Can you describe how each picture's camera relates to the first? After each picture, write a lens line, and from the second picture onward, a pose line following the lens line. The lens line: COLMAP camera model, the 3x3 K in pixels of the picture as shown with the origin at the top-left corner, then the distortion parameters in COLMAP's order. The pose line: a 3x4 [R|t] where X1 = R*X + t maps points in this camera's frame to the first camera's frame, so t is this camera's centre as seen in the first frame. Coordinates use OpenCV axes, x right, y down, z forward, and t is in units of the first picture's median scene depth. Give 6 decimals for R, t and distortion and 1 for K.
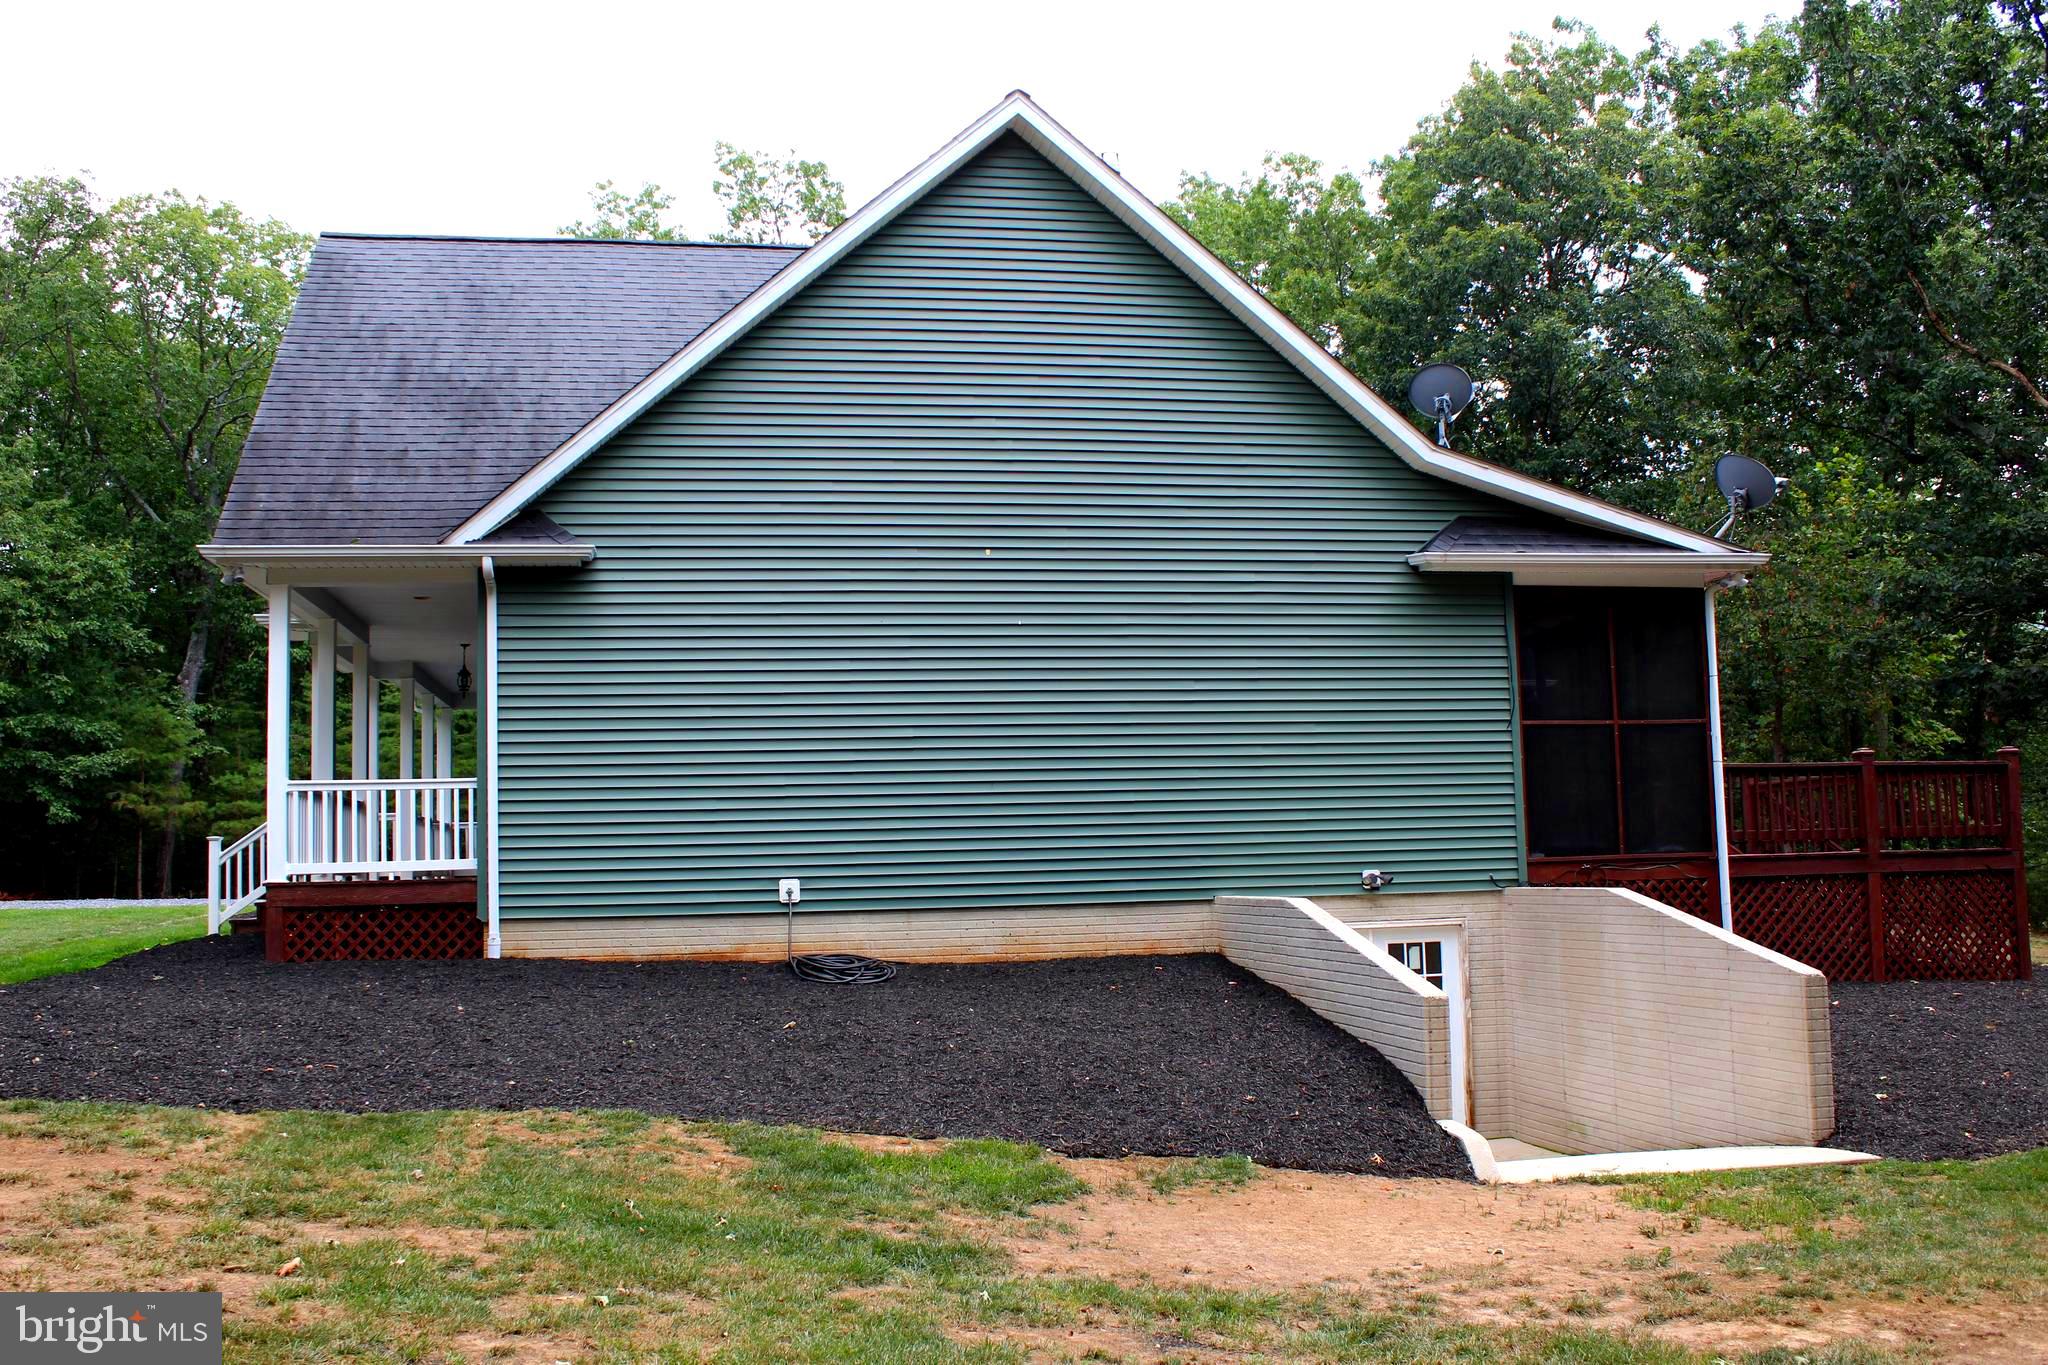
lens RADIAL K [[1911.3, 0, 1024.0], [0, 1911.3, 682.5], [0, 0, 1]] dist [-0.120478, 0.007316]
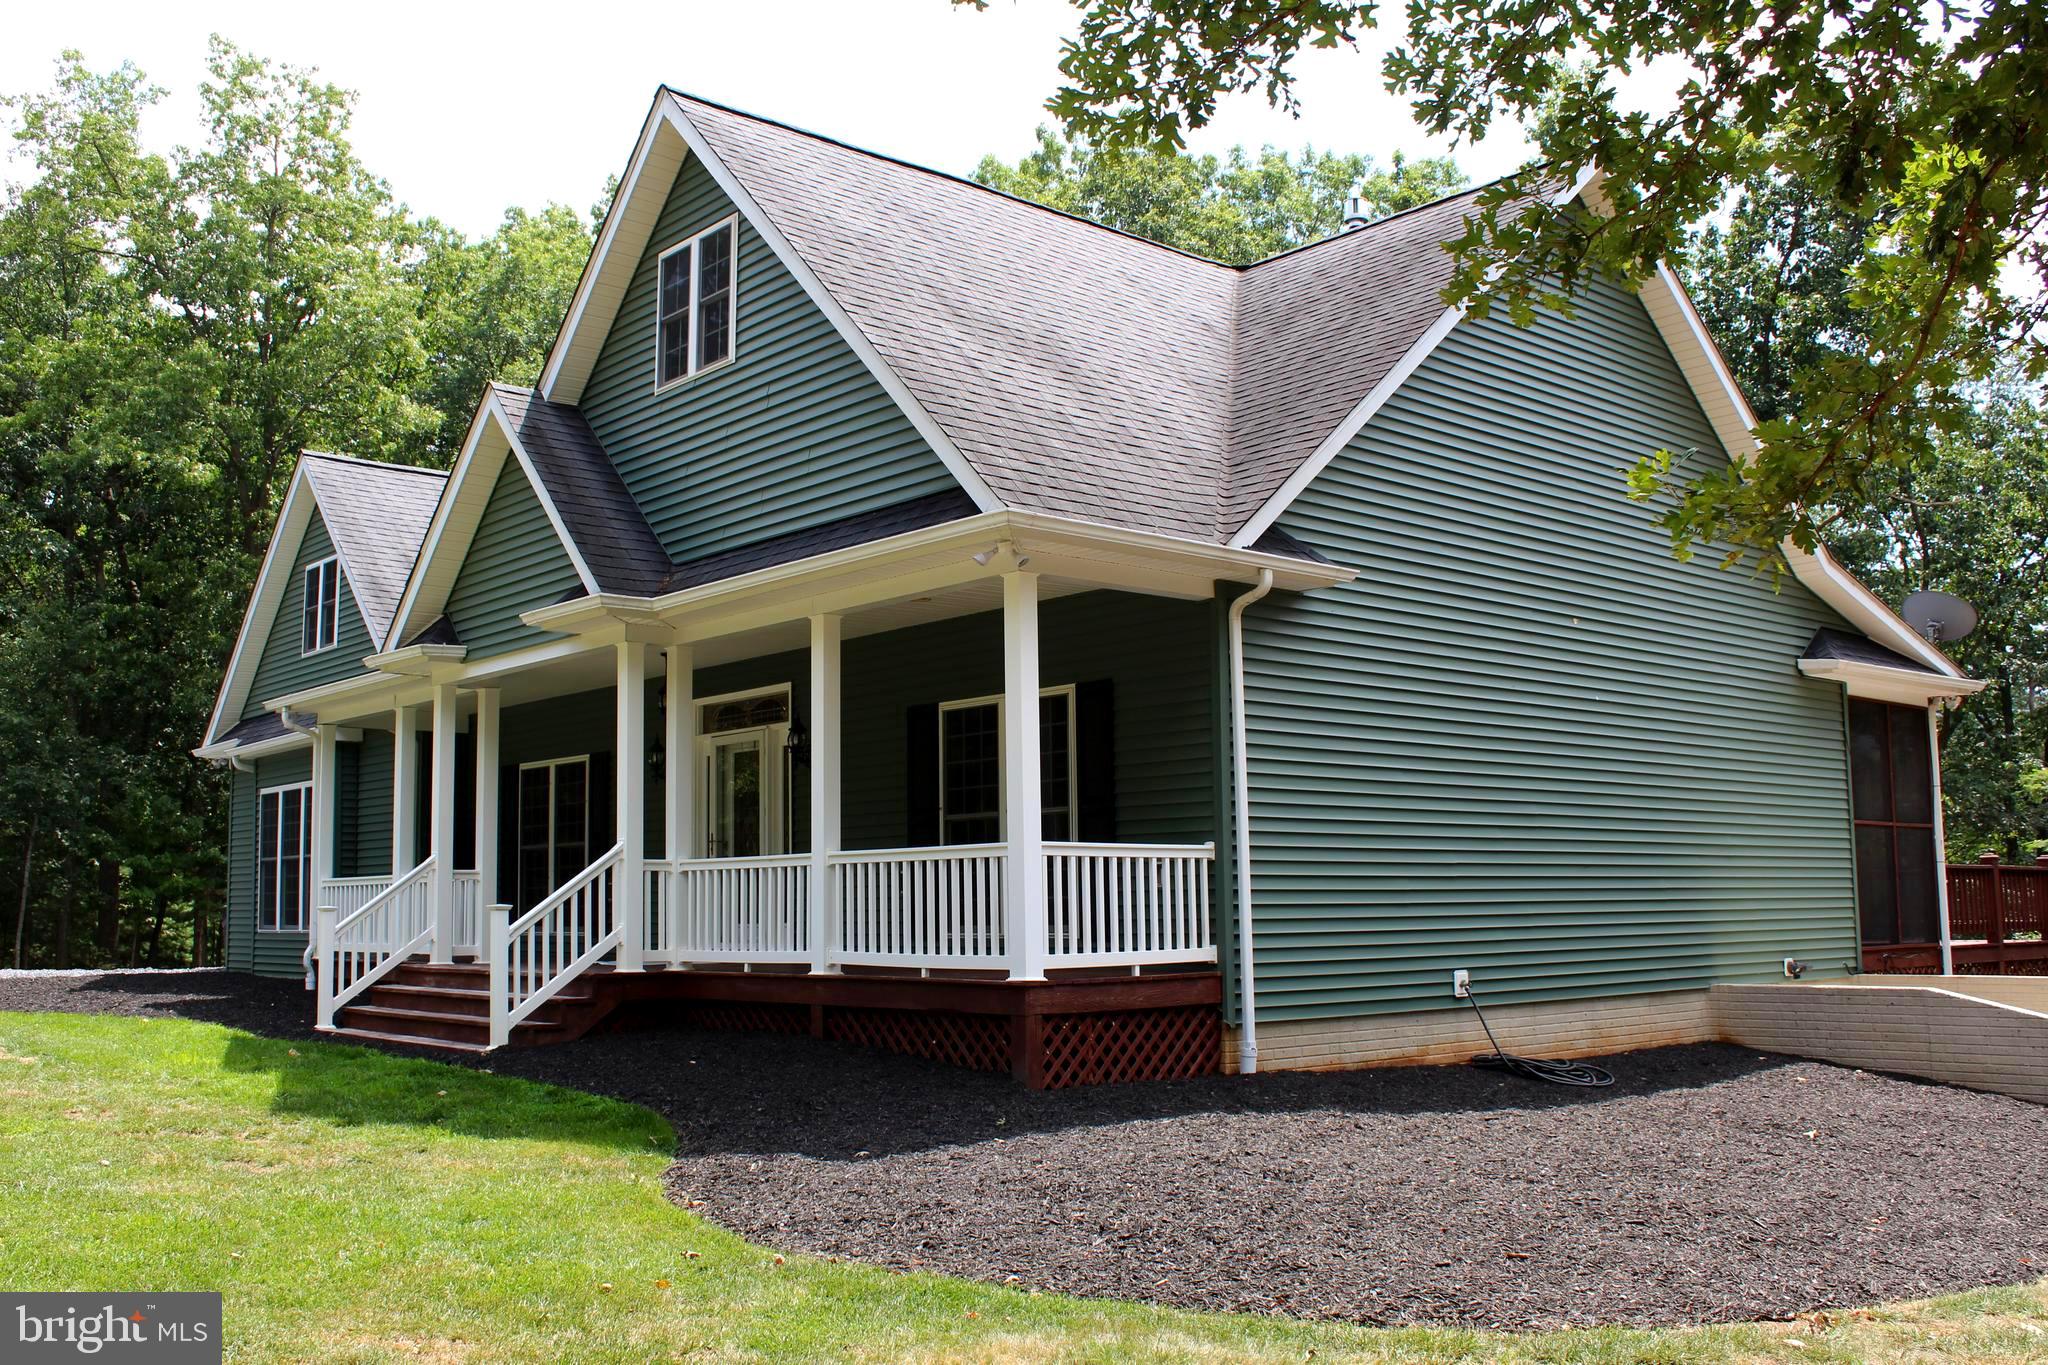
lens RADIAL K [[1911.3, 0, 1024.0], [0, 1911.3, 682.5], [0, 0, 1]] dist [-0.120478, 0.007316]
pose [[0.858220, 0.079570, 0.507078, -0.767123], [-0.062116, 0.996751, -0.051278, 0.028653], [-0.509510, 0.012510, 0.860374, 0.354939]]
